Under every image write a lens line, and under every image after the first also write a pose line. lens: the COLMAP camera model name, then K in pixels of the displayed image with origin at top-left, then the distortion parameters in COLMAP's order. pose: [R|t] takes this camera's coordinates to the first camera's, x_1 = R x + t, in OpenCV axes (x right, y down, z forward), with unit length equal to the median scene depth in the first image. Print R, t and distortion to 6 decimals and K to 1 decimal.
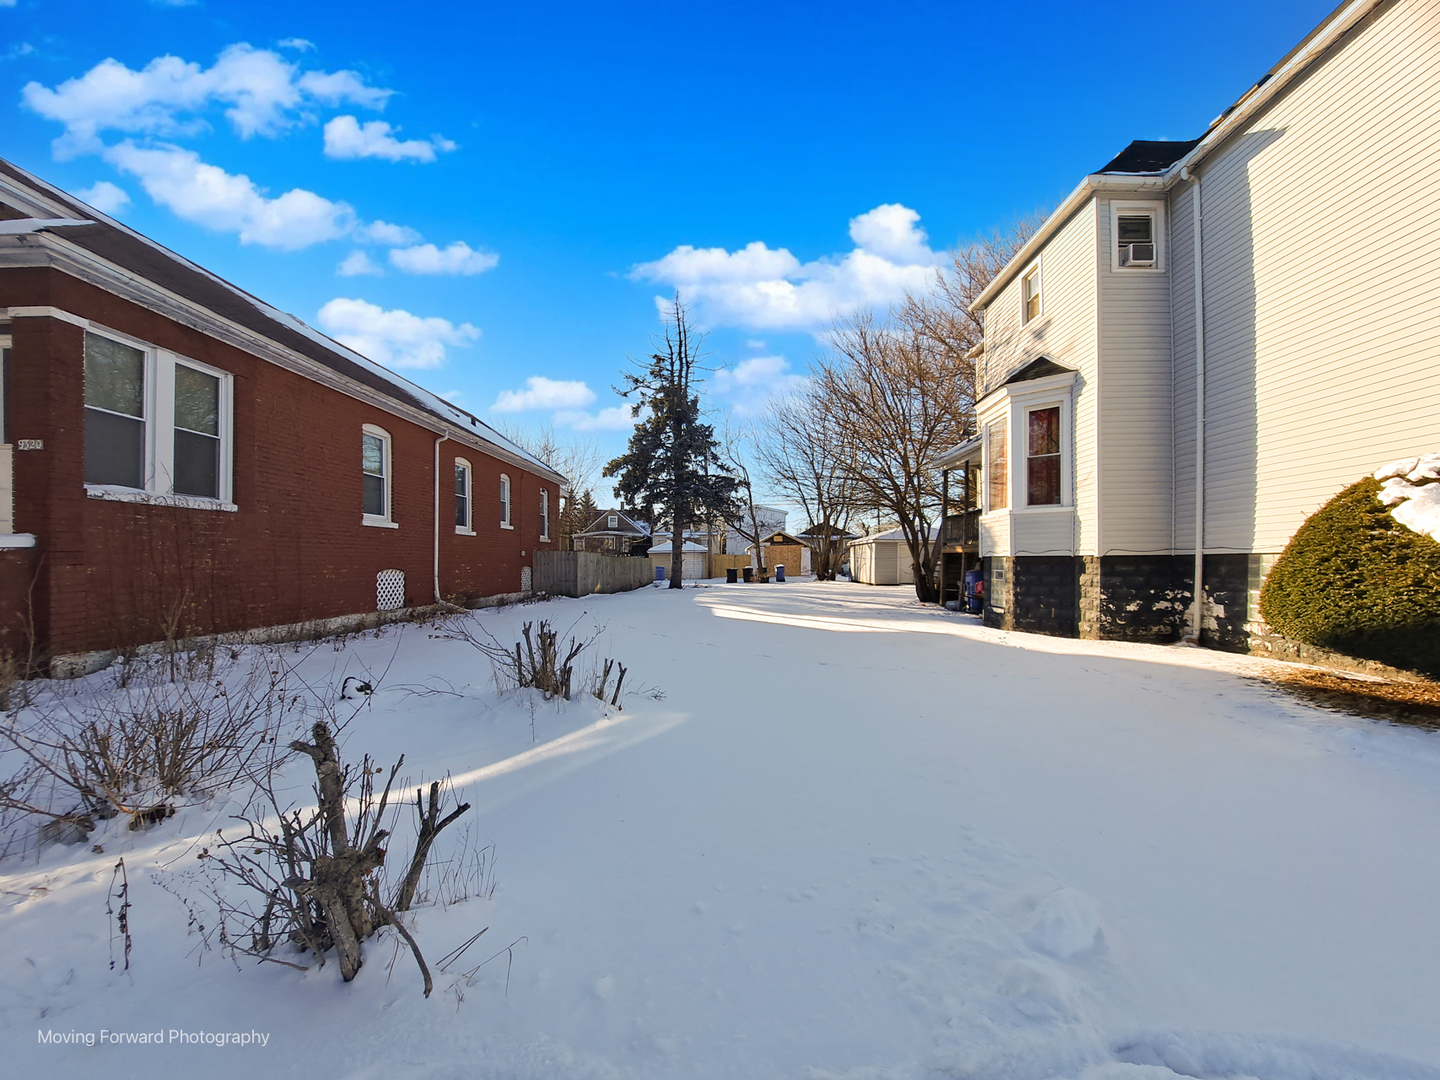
lens RADIAL K [[575.3, 0, 715.7], [0, 575.3, 558.5], [0, 0, 1]] dist [-0.000662, 0.000052]
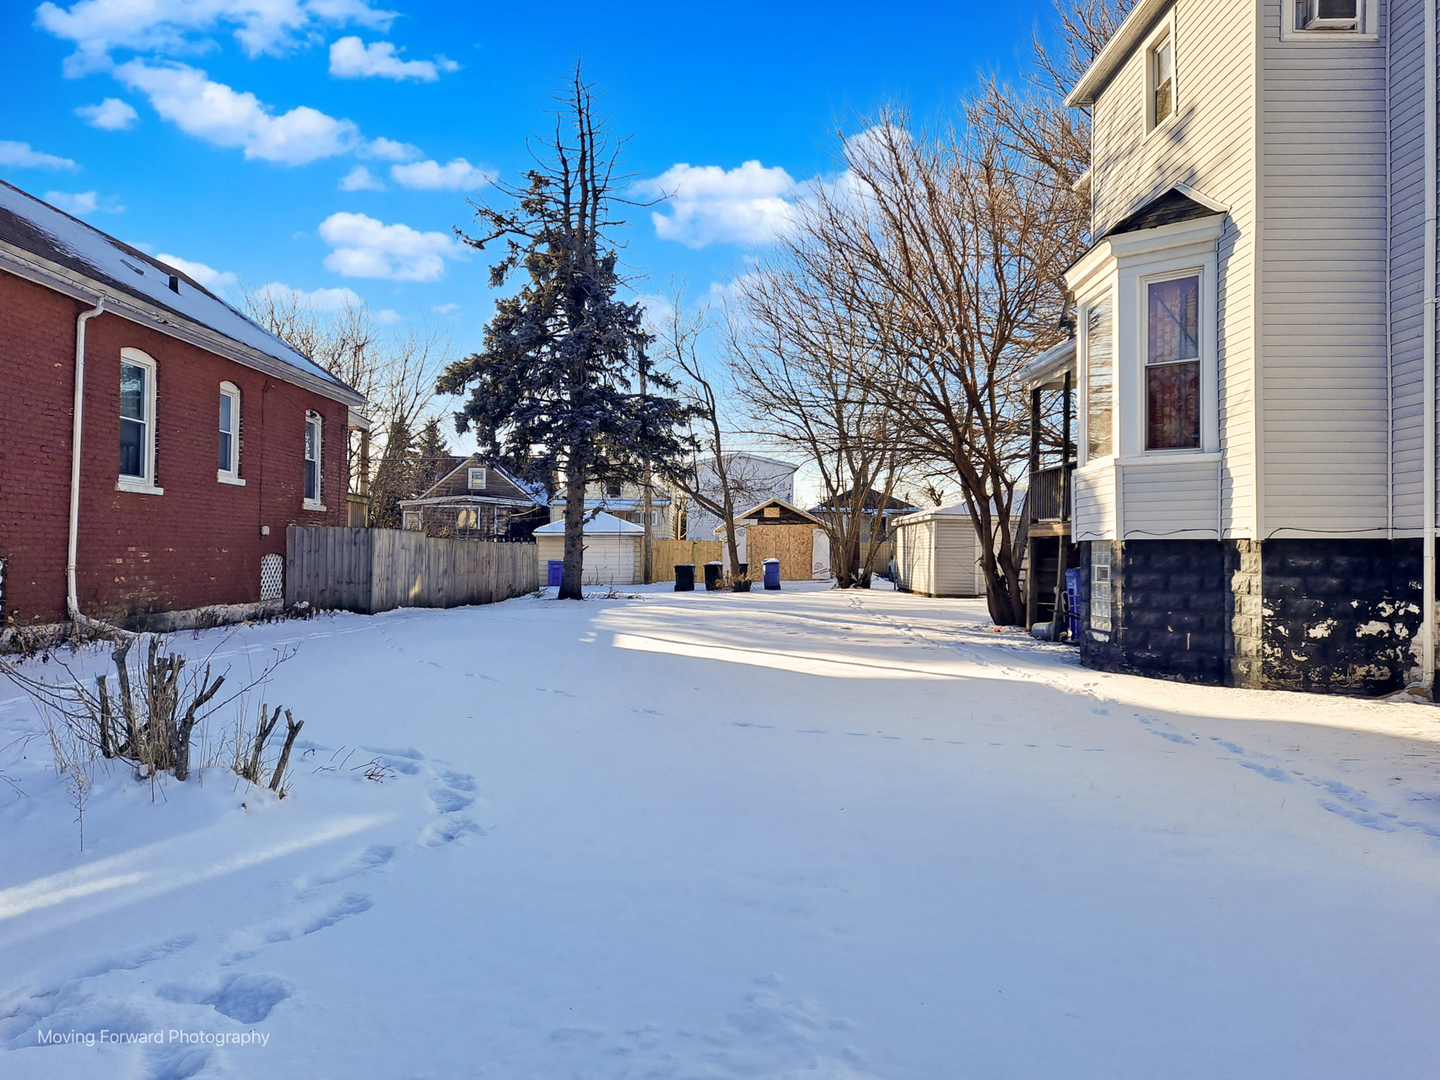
lens RADIAL K [[1049.1, 0, 726.5], [0, 1049.1, 515.1], [0, 0, 1]] dist [0.051756, -0.001430]
pose [[0.999017, 0.010610, 0.043049, 0.064869], [-0.009162, 0.999390, -0.033694, 0.007607], [-0.043380, 0.033267, 0.998505, -0.011847]]
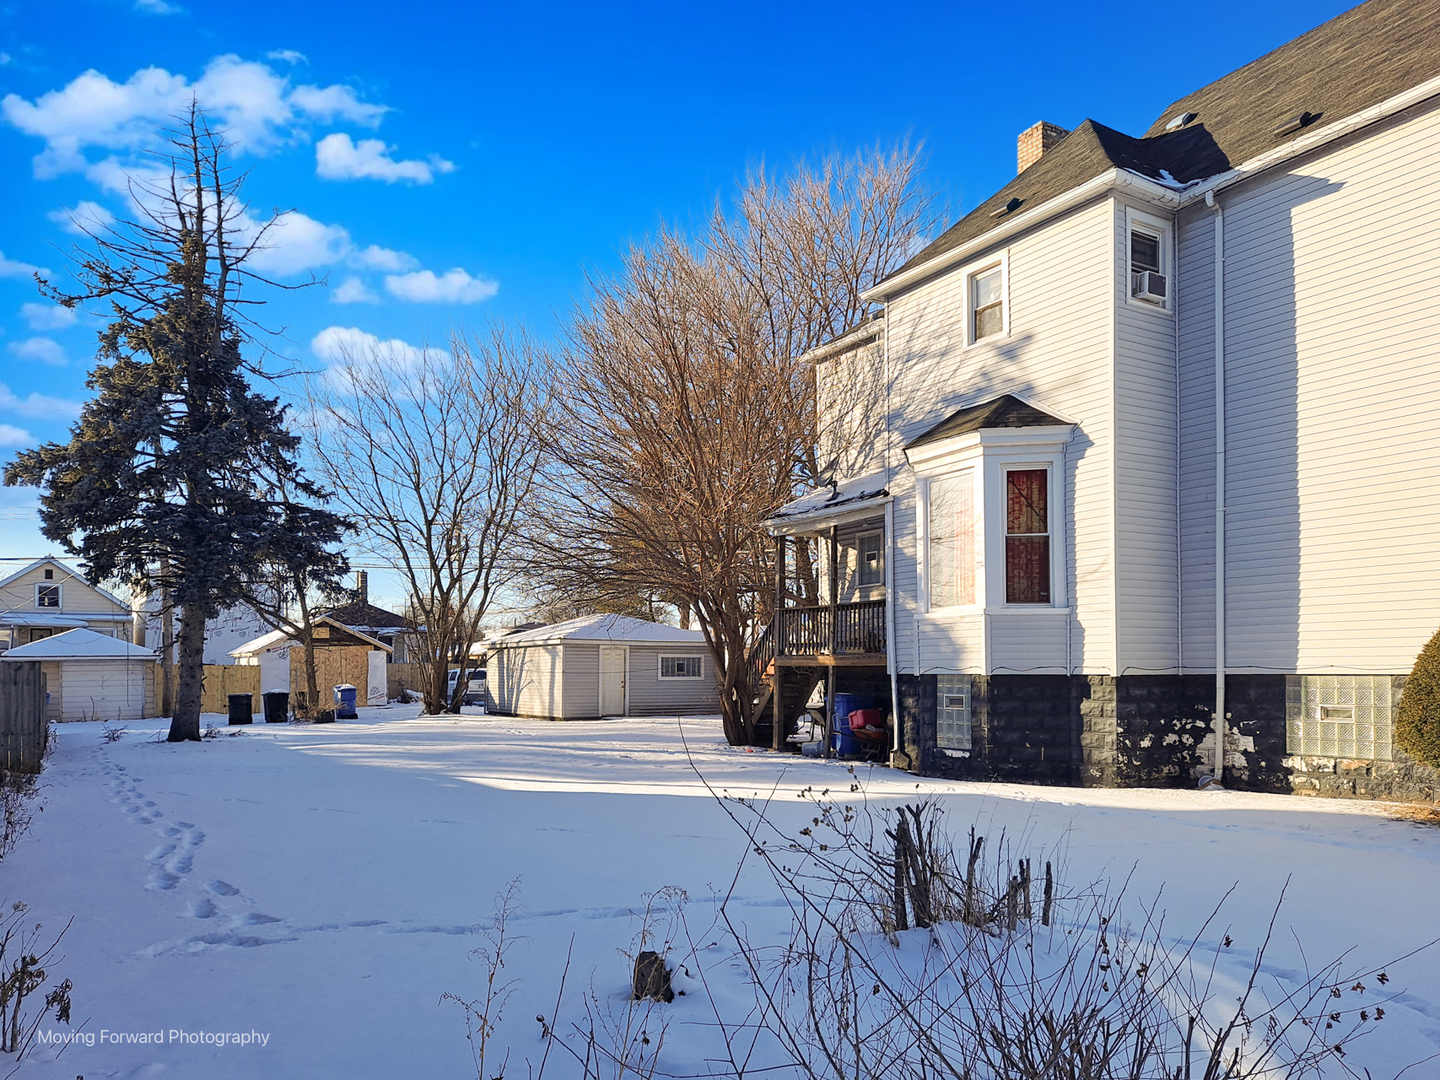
lens RADIAL K [[1066.4, 0, 720.8], [0, 1066.4, 636.9], [0, 0, 1]] dist [0.092939, -0.002217]
pose [[0.835428, 0.016492, 0.549352, -0.353601], [-0.000258, 0.999561, -0.029614, -0.008574], [-0.549599, 0.024598, 0.835066, 0.066580]]
